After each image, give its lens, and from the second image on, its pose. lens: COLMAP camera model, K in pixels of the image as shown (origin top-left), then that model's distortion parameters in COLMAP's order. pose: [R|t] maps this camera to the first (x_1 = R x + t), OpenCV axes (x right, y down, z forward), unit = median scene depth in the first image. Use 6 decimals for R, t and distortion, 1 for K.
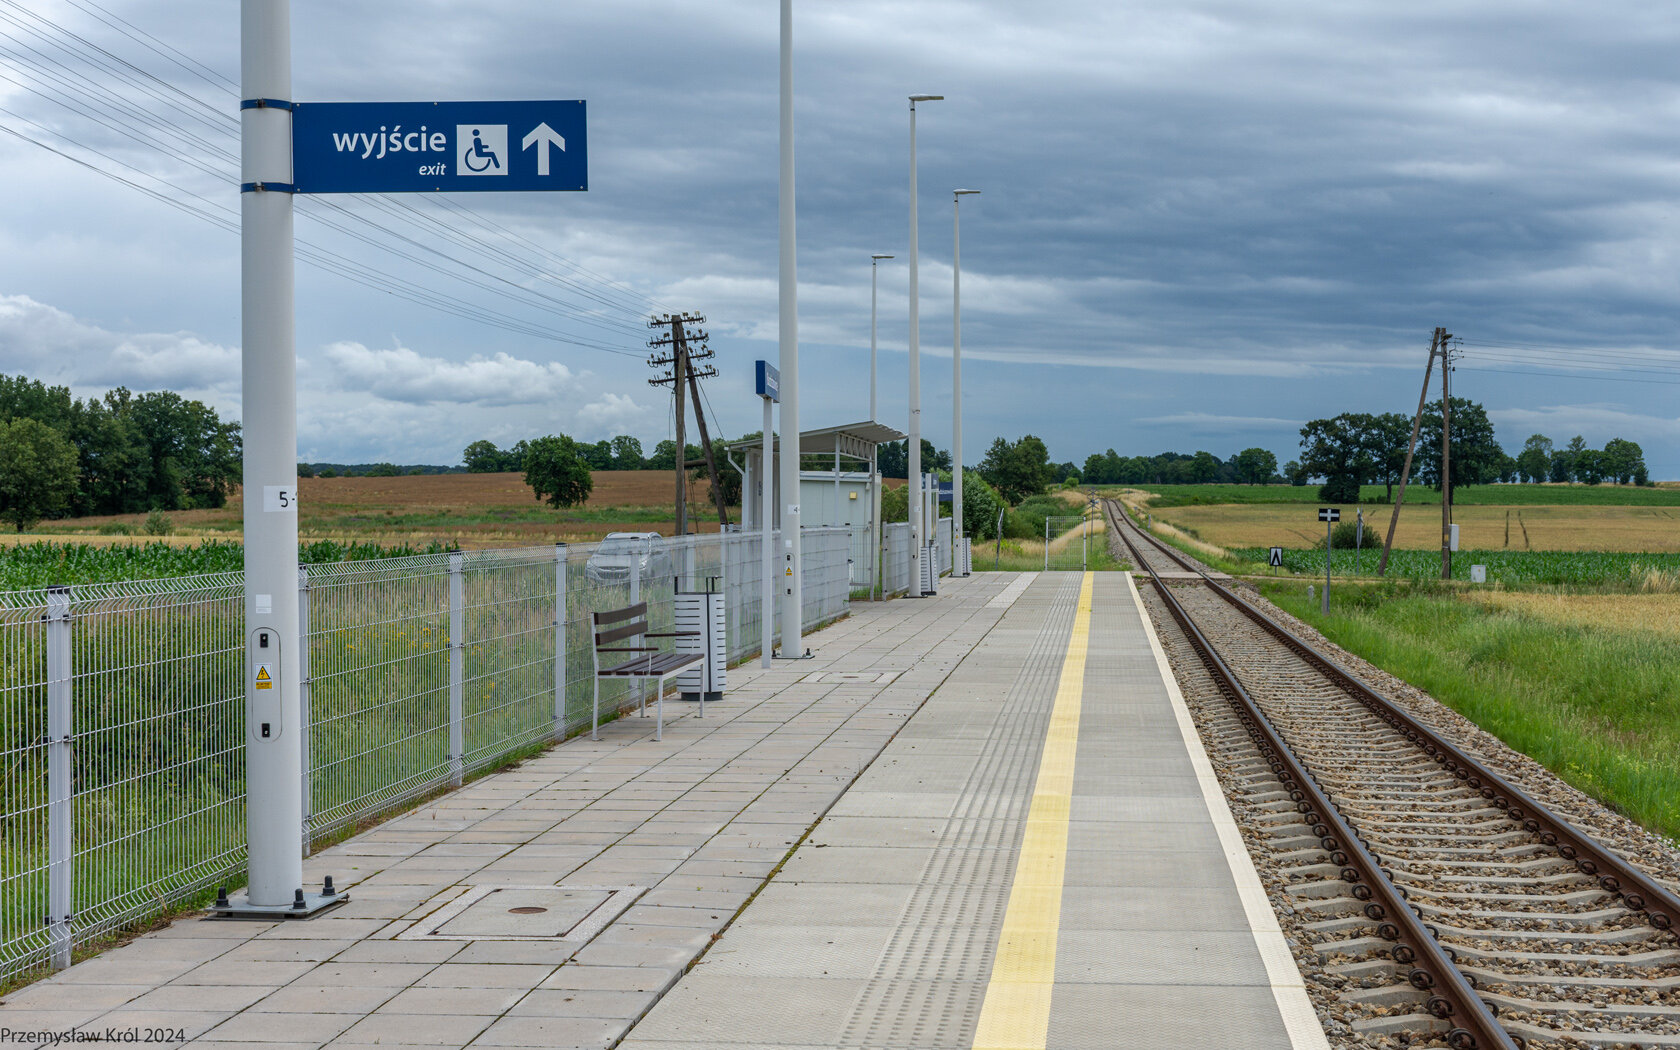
lens RADIAL K [[2757.1, 0, 840.0], [0, 2757.1, 525.0], [0, 0, 1]] dist [-0.029451, -0.059450]
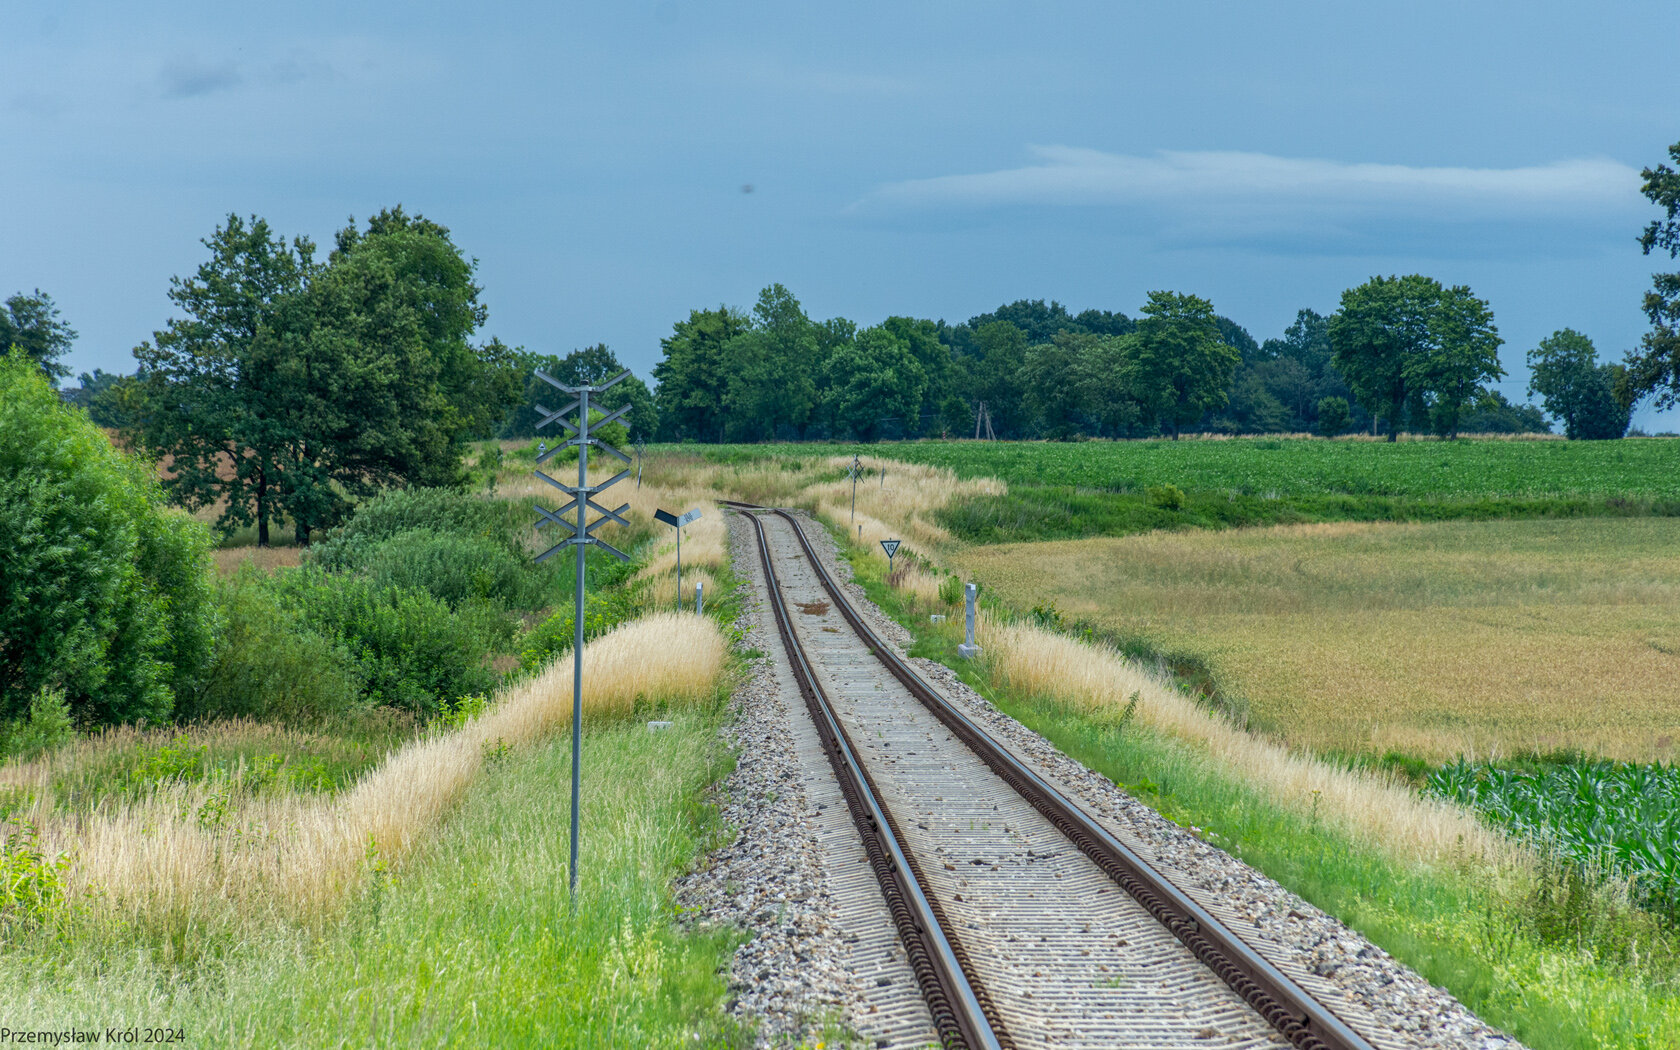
lens RADIAL K [[11314.1, 0, 840.0], [0, 11314.1, 525.0], [0, 0, 1]] dist [-0.283651, -11.775949]
pose [[0.994652, -0.010549, 0.102746, 0.012249], [0.011417, 0.999904, -0.007858, -0.000839], [-0.102654, 0.008990, 0.994677, 0.116805]]
